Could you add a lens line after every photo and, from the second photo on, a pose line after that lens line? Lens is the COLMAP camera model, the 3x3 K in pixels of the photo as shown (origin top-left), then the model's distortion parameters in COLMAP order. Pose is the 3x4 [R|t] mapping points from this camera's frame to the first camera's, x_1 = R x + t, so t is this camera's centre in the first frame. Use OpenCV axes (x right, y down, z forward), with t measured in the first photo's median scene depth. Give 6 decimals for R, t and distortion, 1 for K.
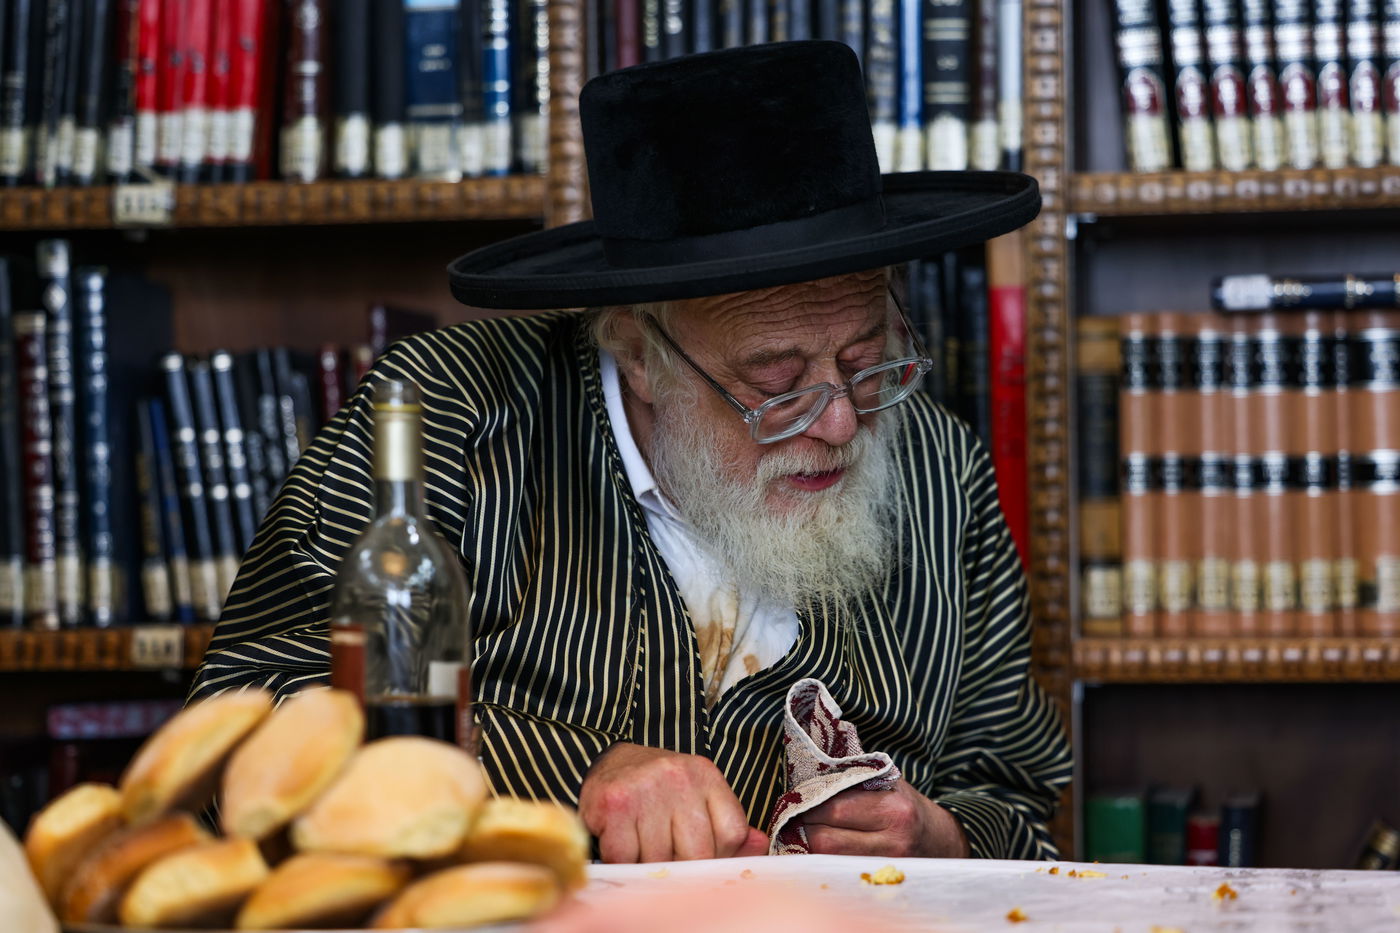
lens RADIAL K [[3959.1, 0, 698.5], [0, 3959.1, 465.5], [0, 0, 1]] dist [0.099259, 0.000000]
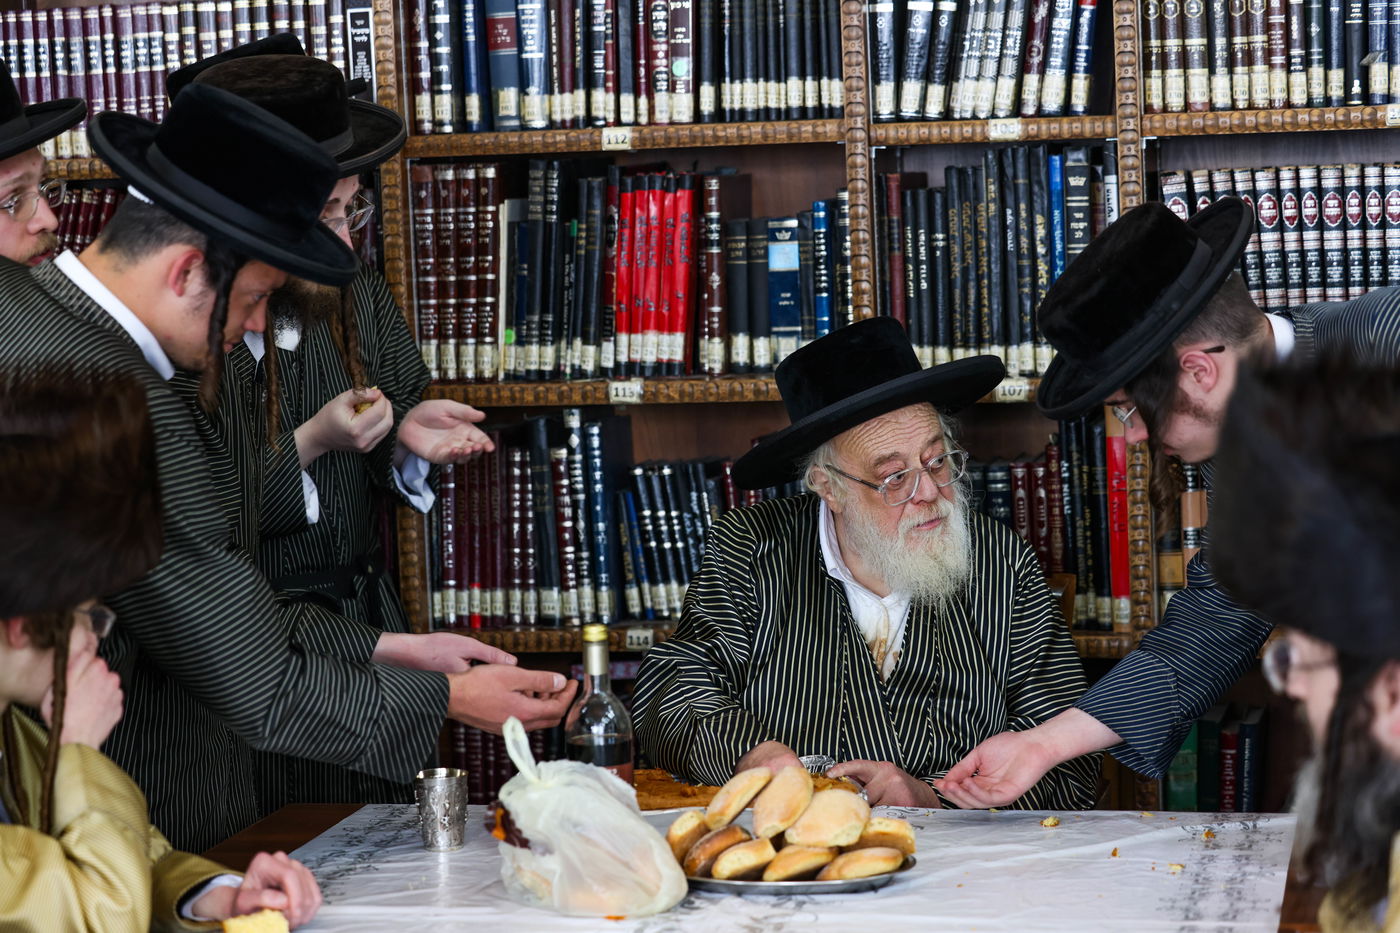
lens RADIAL K [[3543.2, 0, 700.7], [0, 3543.2, 466.9], [0, 0, 1]] dist [-0.157861, 0.000000]
pose [[0.998330, -0.019783, -0.054270, -0.020912], [0.024432, 0.995963, 0.086380, -0.164534], [0.052342, -0.087562, 0.994783, -0.557822]]
